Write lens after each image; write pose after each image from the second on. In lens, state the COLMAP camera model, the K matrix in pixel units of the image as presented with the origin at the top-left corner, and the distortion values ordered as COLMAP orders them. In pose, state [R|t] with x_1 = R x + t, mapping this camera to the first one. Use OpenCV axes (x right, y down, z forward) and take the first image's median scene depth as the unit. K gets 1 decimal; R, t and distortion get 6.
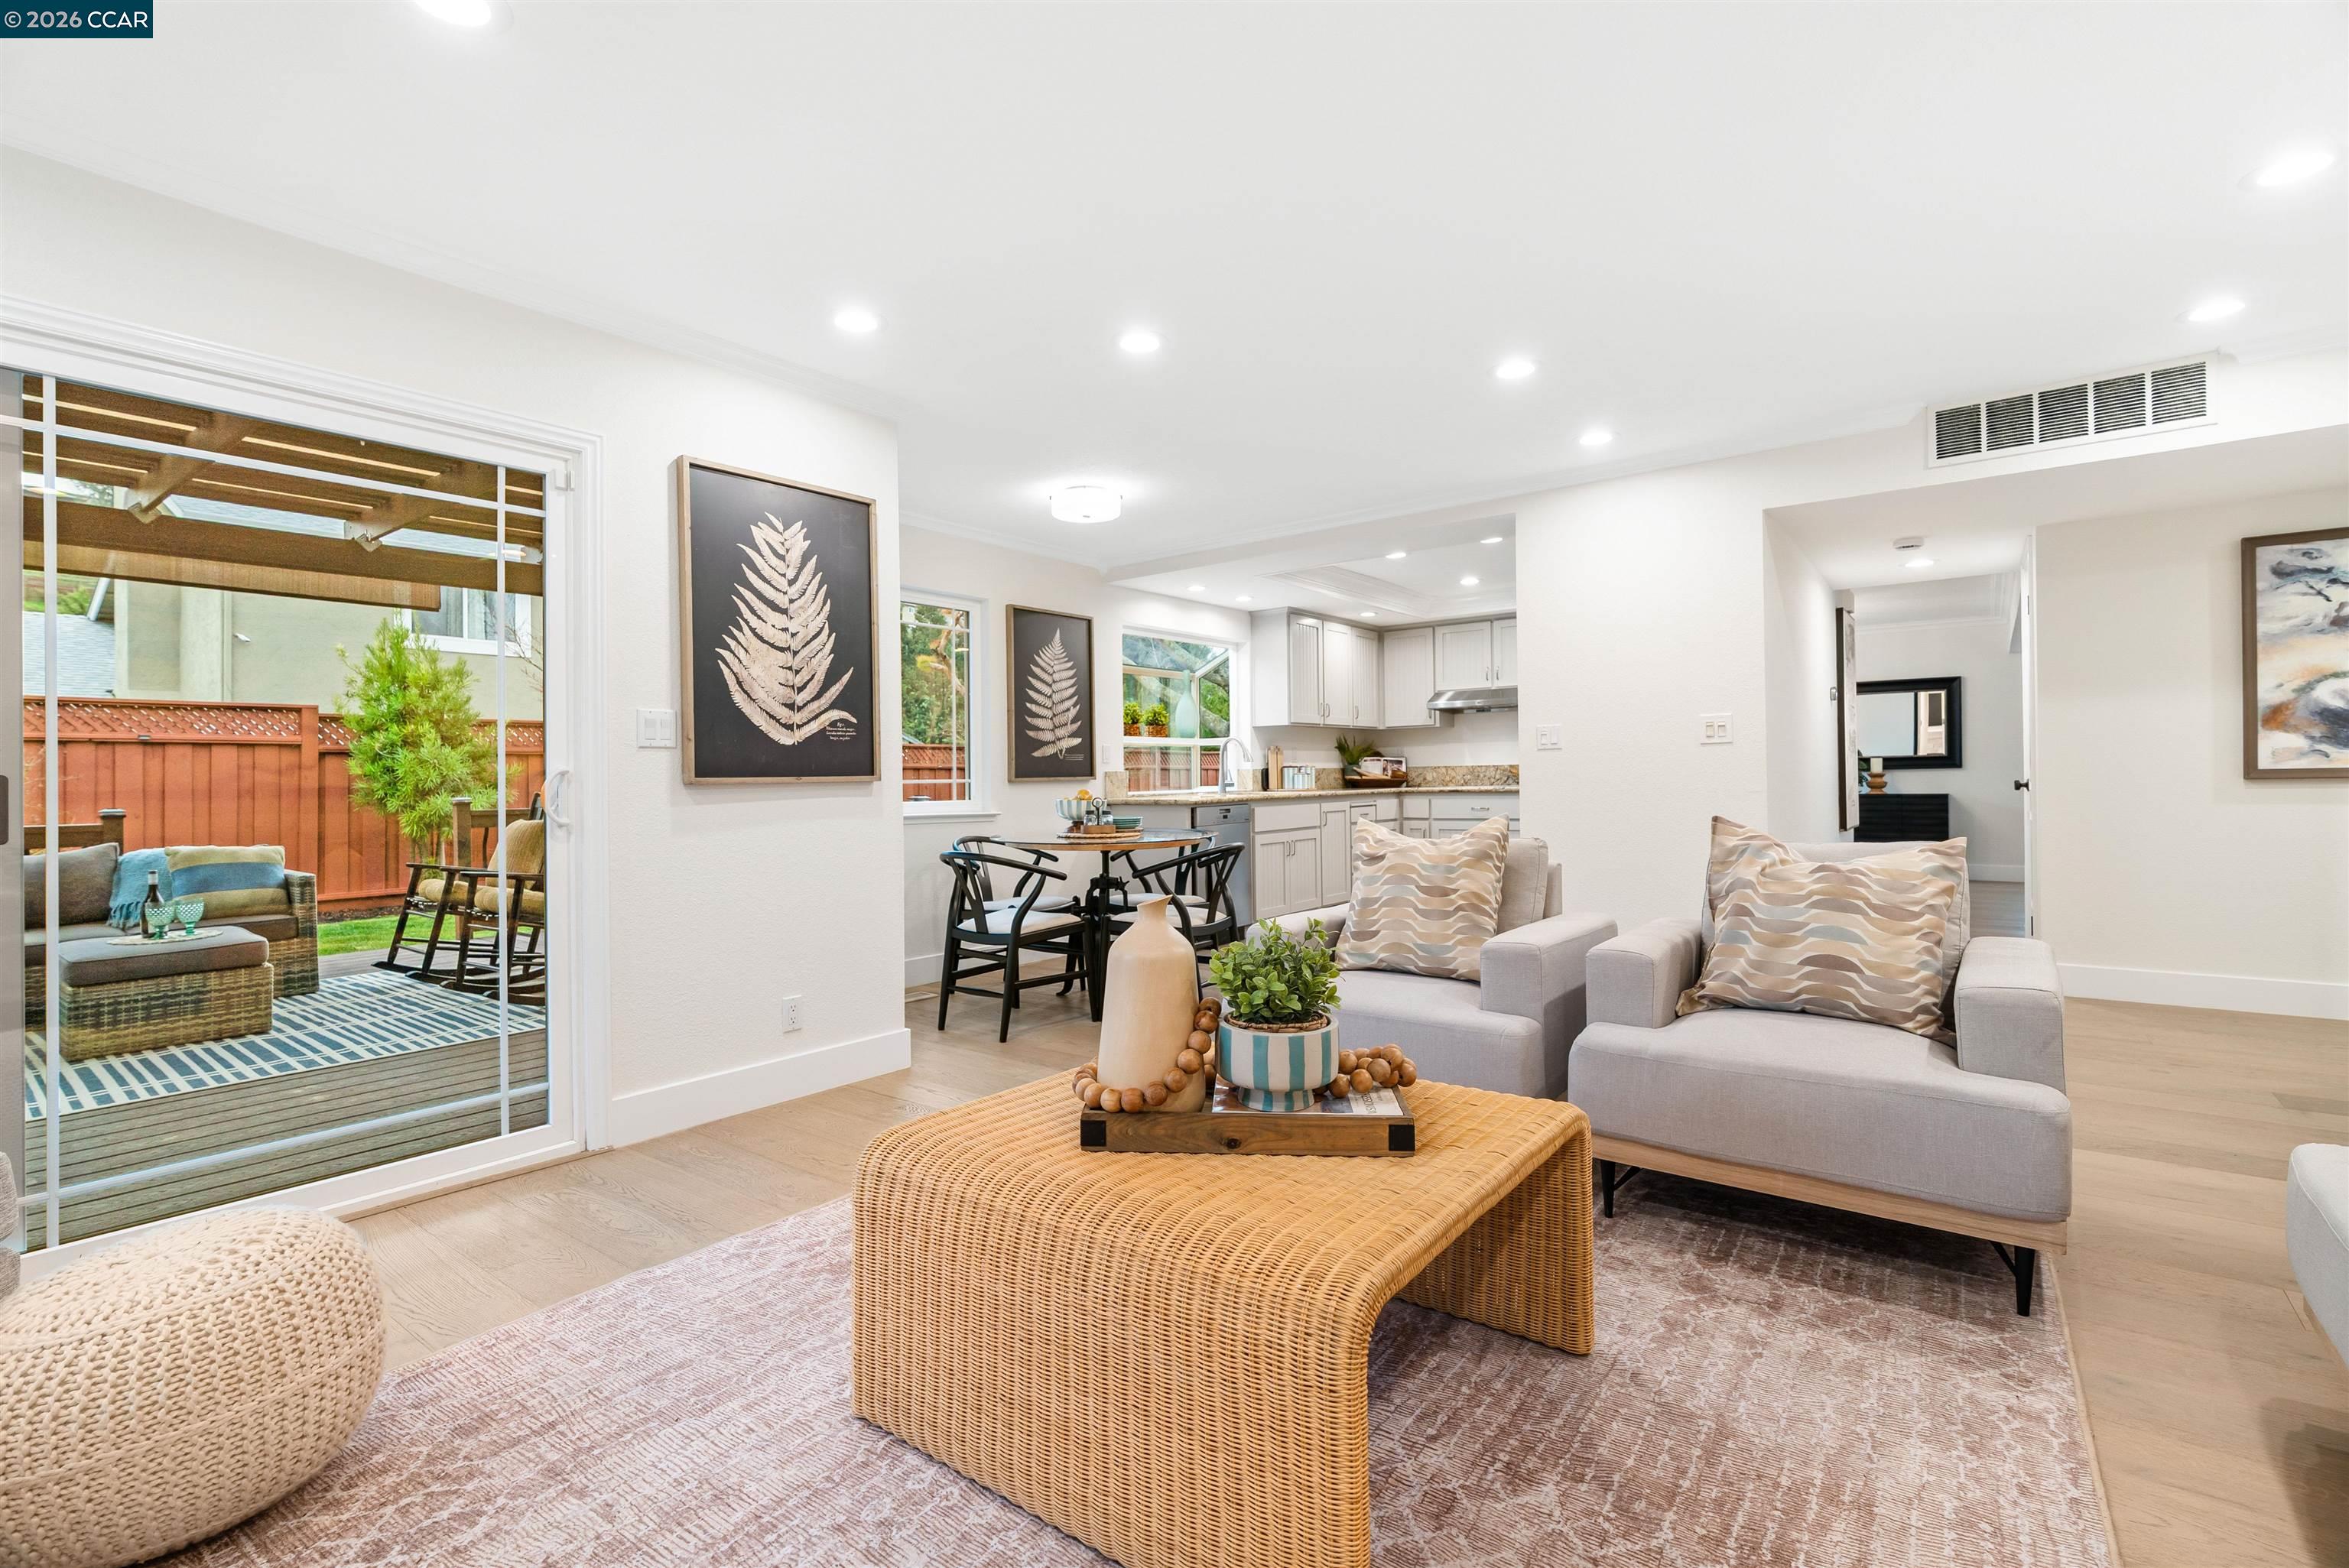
lens RADIAL K [[1056.2, 0, 1155.9], [0, 1056.2, 776.0], [0, 0, 1]] dist [0.003012, 0.000159]
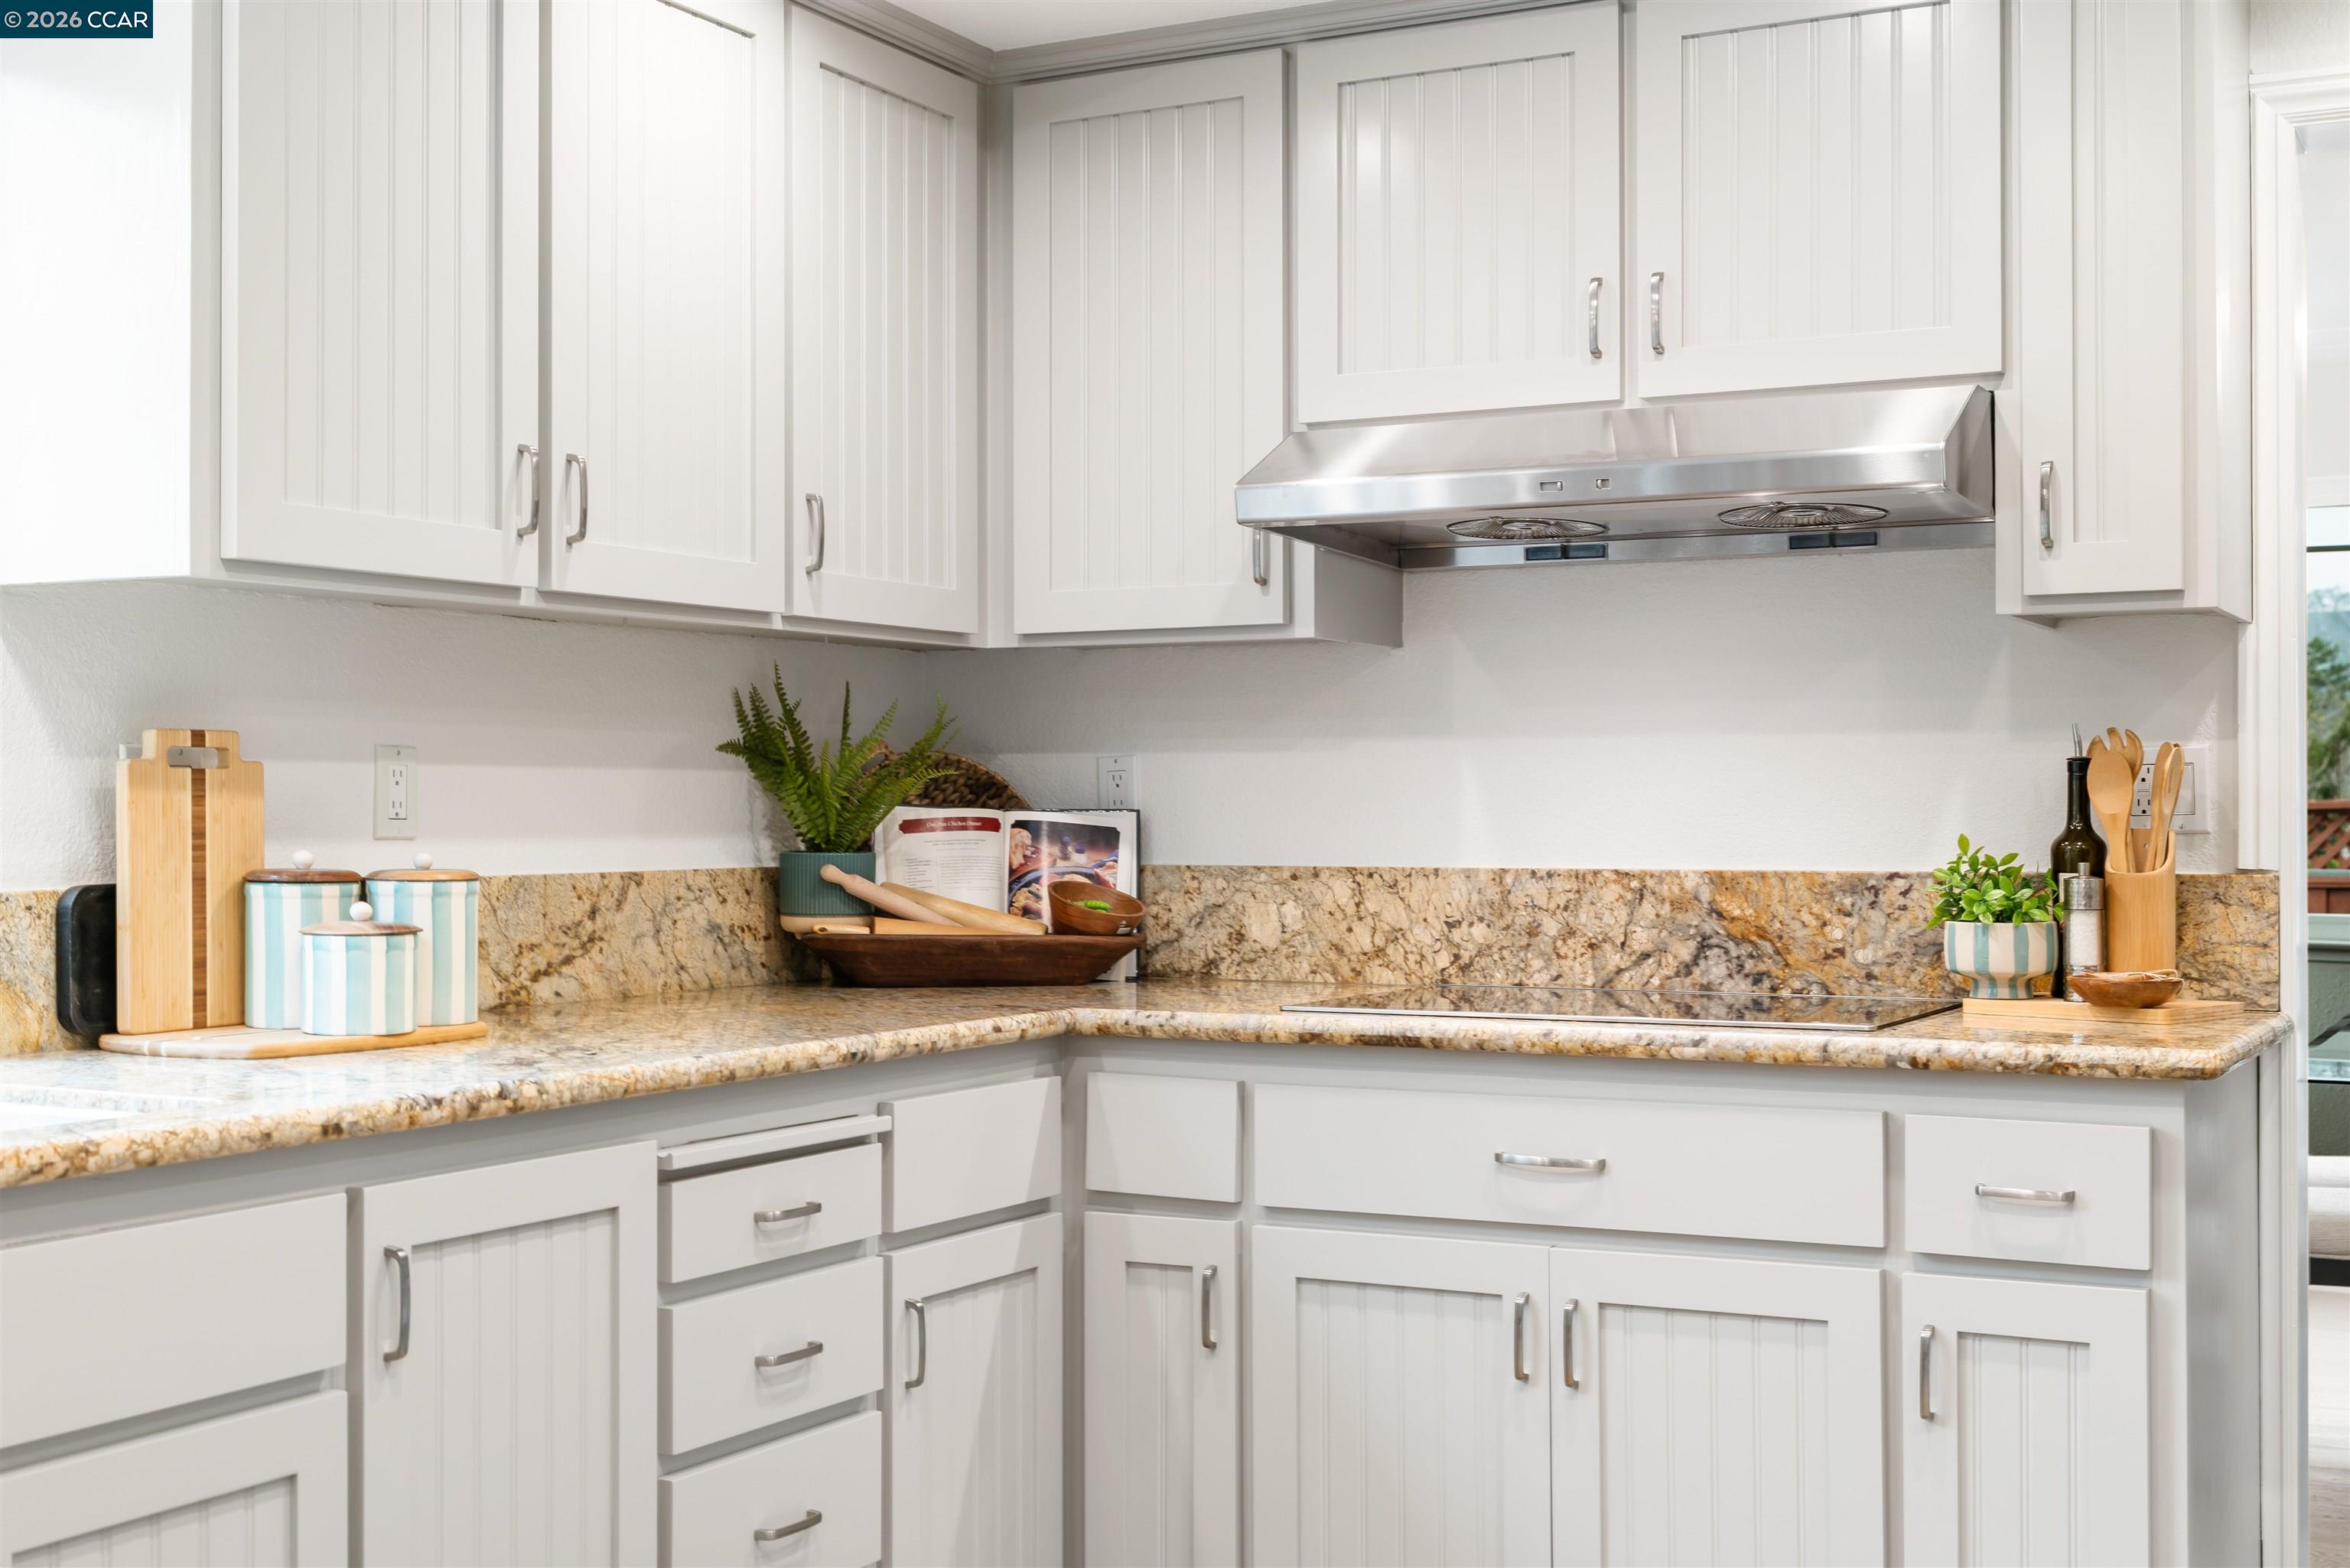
lens RADIAL K [[2801.6, 0, 1177.3], [0, 2801.6, 788.2], [0, 0, 1]] dist [-0.010552, 0.000000]
pose [[0.982671, 0.016216, 0.184649, 0.165684], [-0.013639, 0.999791, -0.015217, -0.015710], [-0.184858, 0.012435, 0.982687, 0.569780]]
